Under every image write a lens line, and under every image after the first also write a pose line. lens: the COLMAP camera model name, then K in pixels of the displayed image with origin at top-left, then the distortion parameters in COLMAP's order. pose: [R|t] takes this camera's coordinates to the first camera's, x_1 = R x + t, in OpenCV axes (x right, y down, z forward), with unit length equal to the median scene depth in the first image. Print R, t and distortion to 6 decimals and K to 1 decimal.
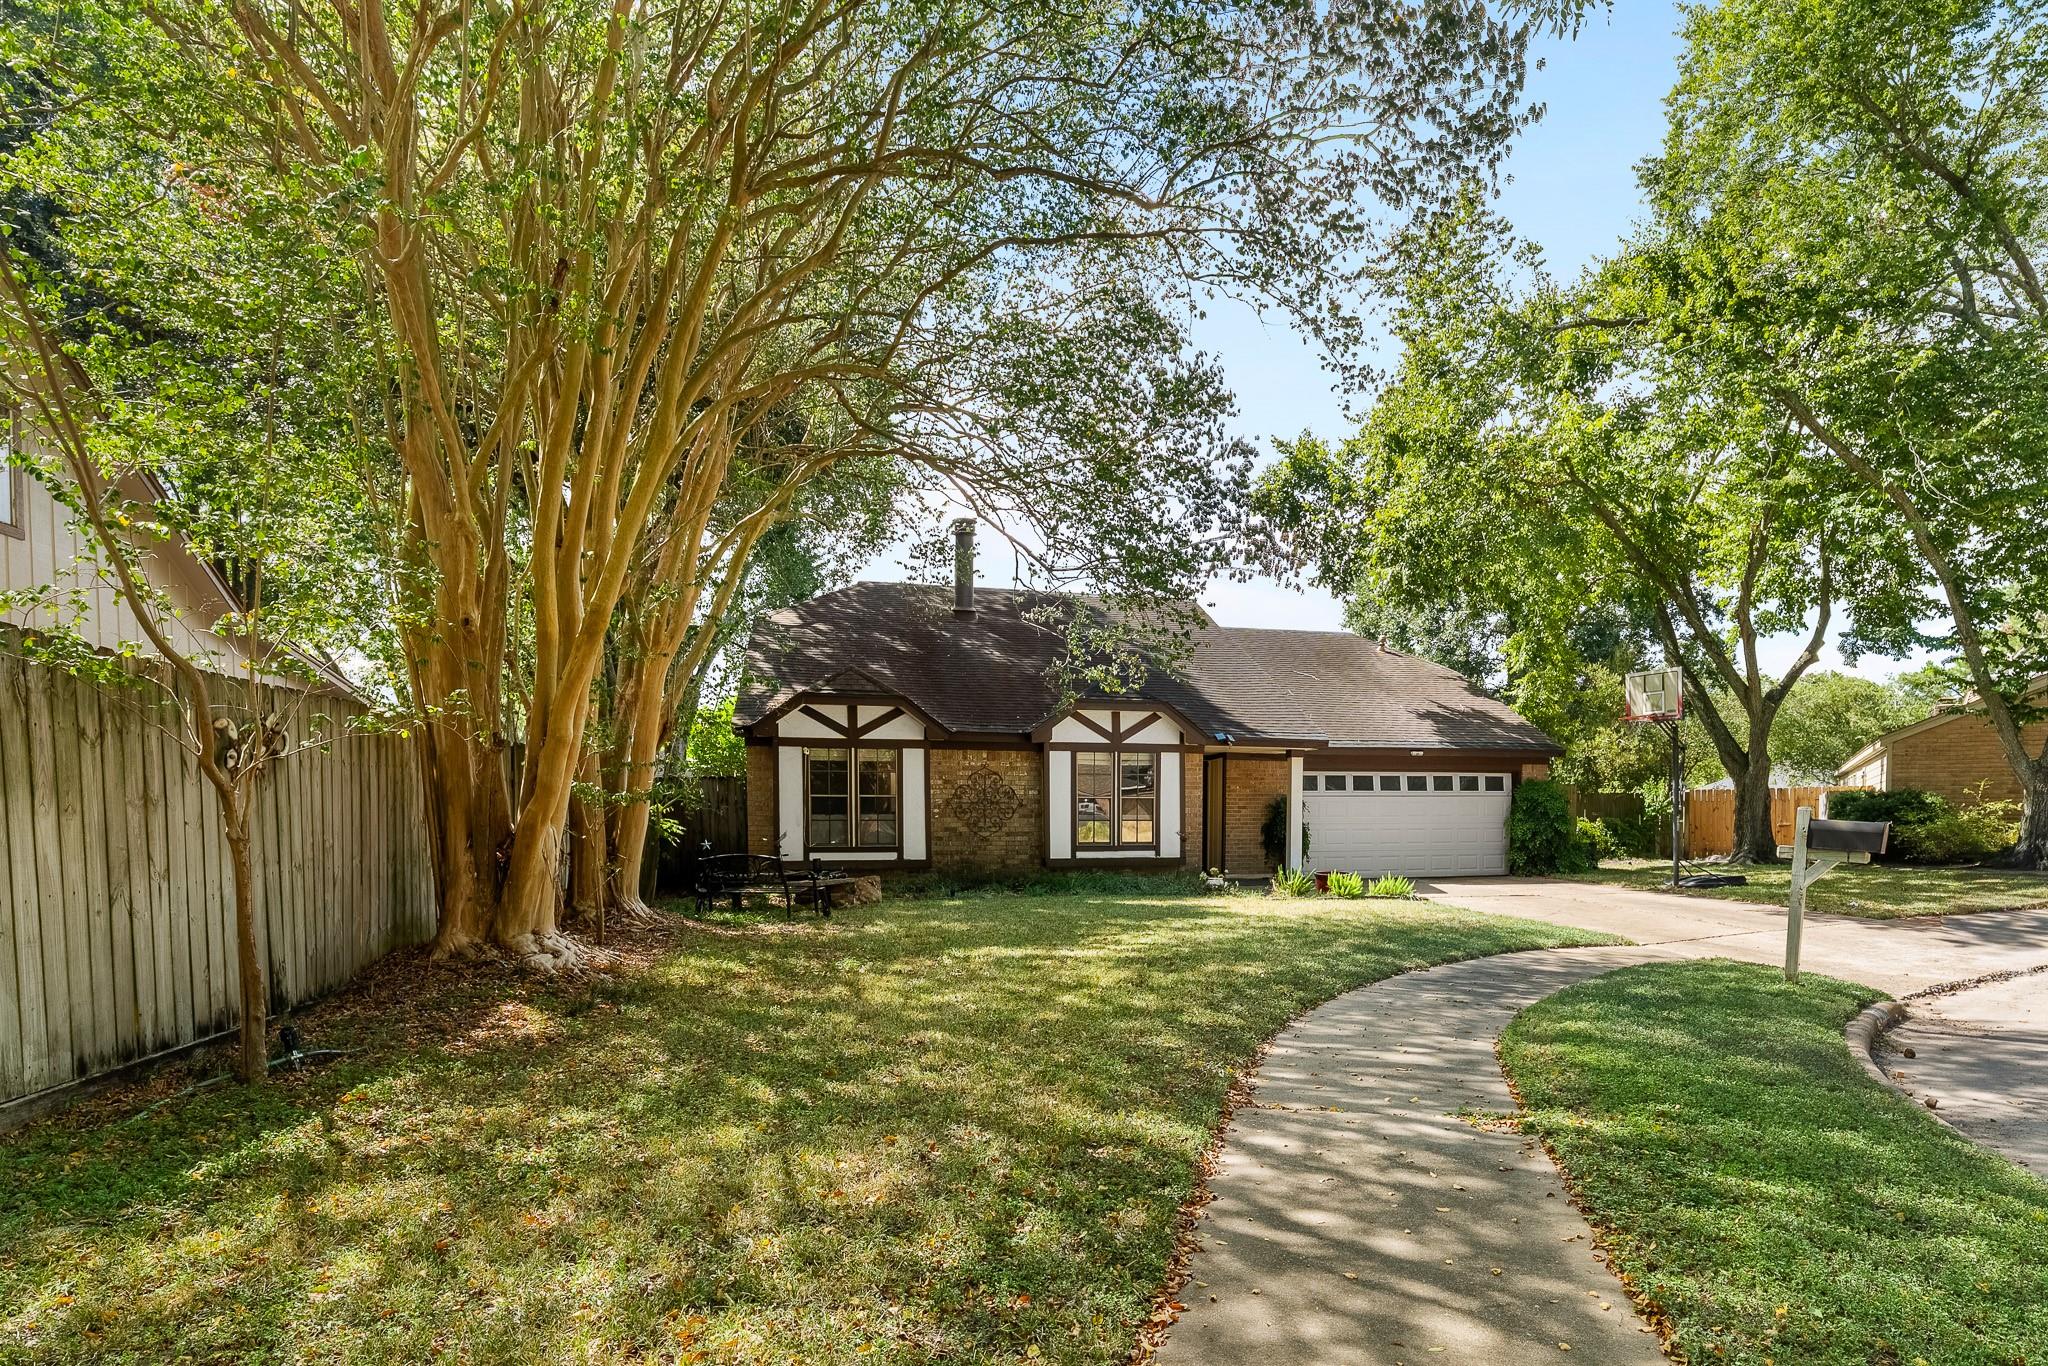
lens RADIAL K [[842.5, 0, 1025.2], [0, 842.5, 676.8], [0, 0, 1]] dist [-0.009662, 0.000059]
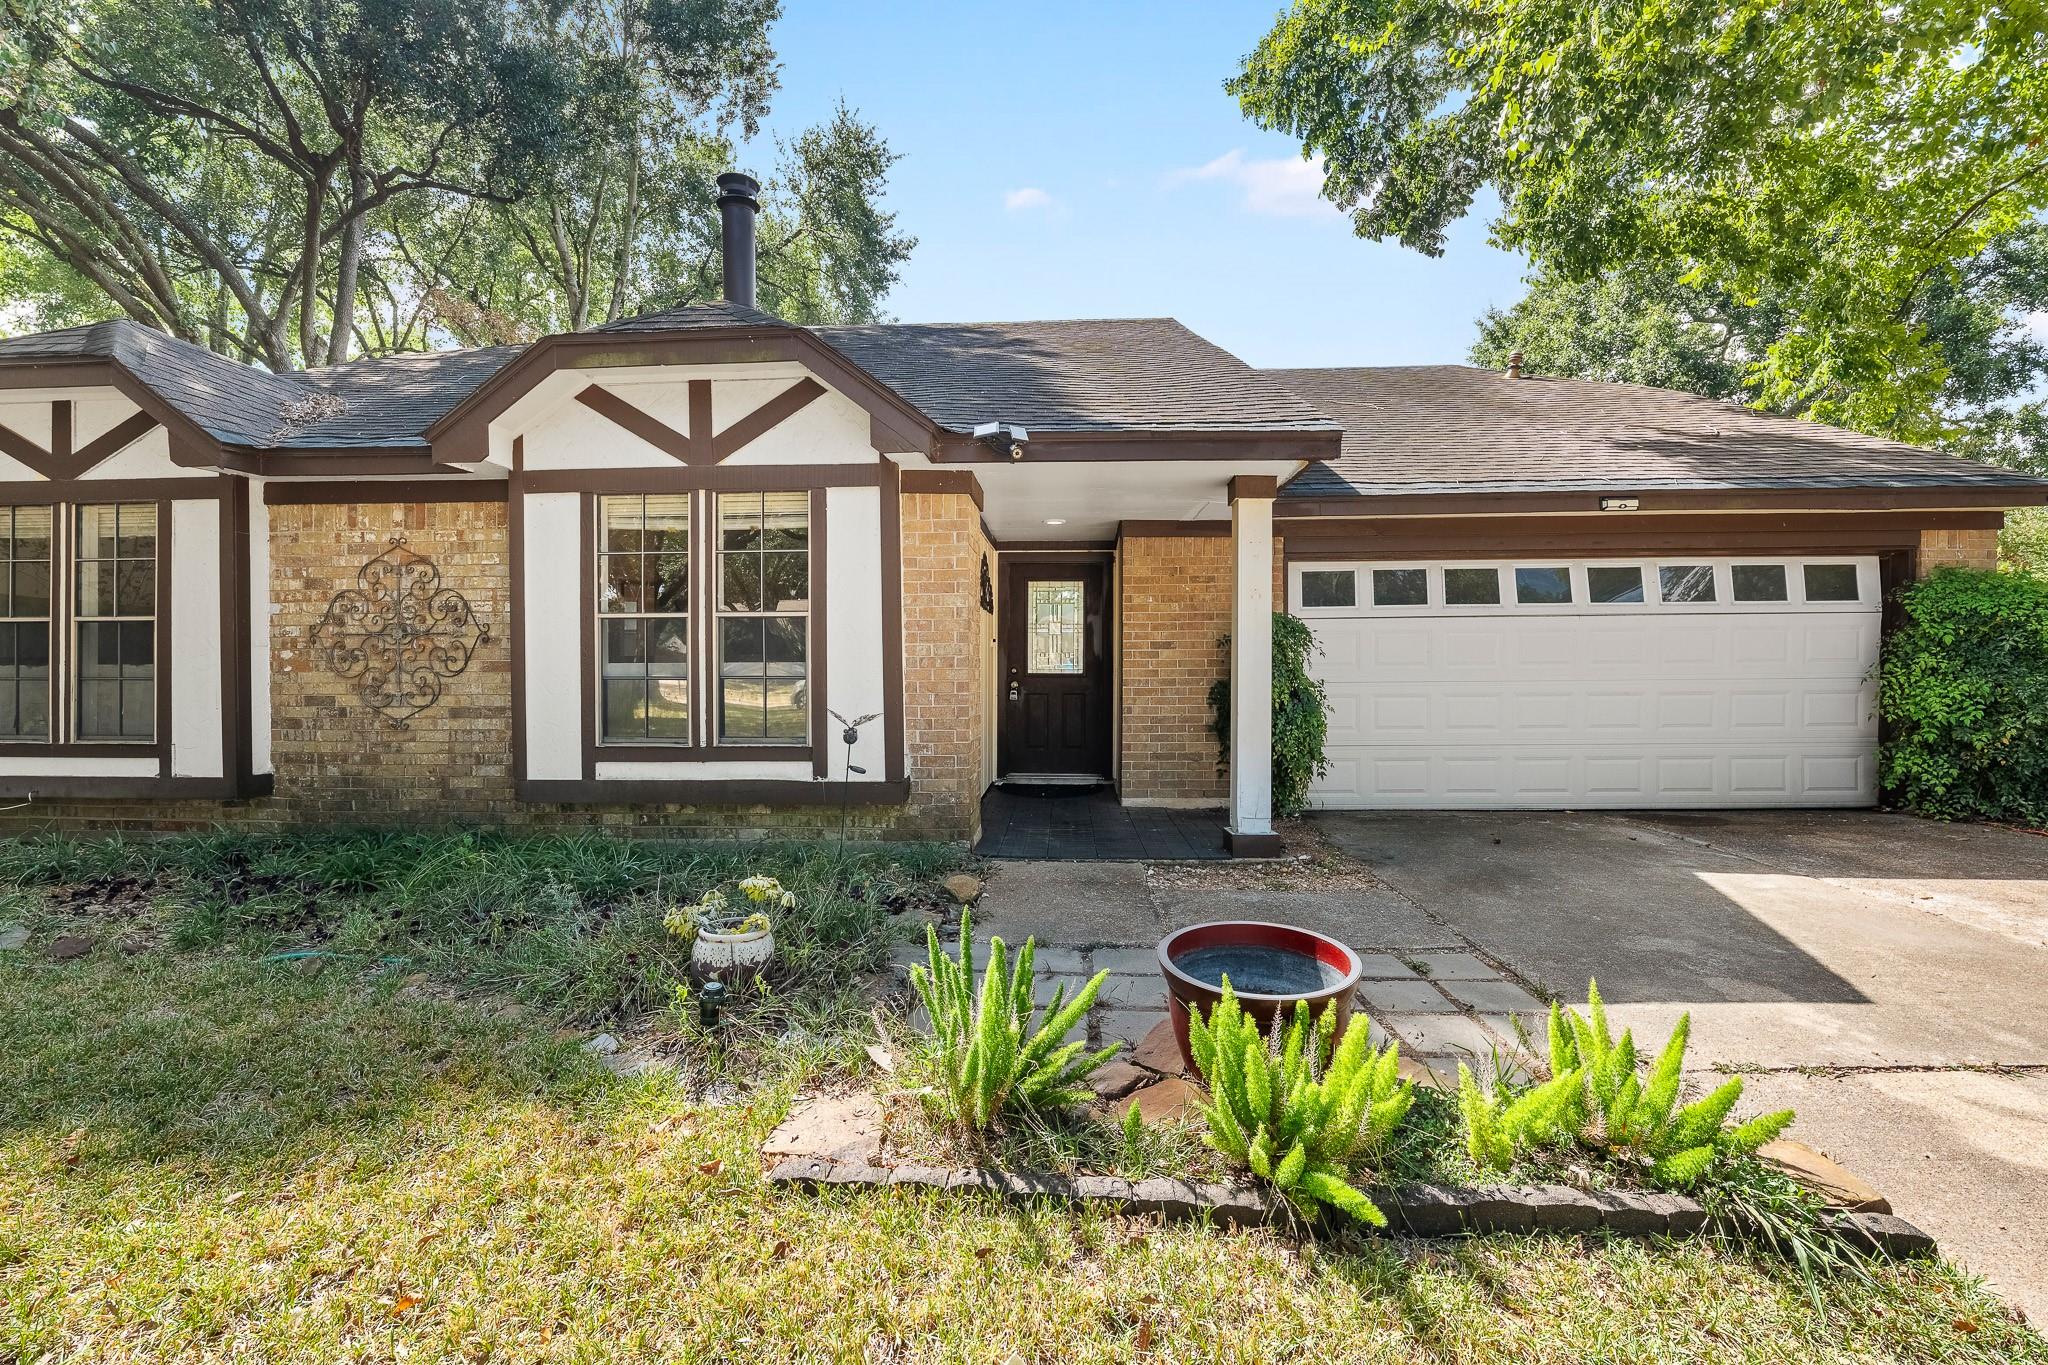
lens RADIAL K [[812.4, 0, 1021.2], [0, 812.4, 654.9], [0, 0, 1]] dist [-0.023521, -0.000002]
pose [[0.984374, -0.003684, -0.176051, 0.300382], [0.030609, 0.988141, 0.150469, 0.110085], [0.173409, -0.153507, 0.972813, 0.676322]]
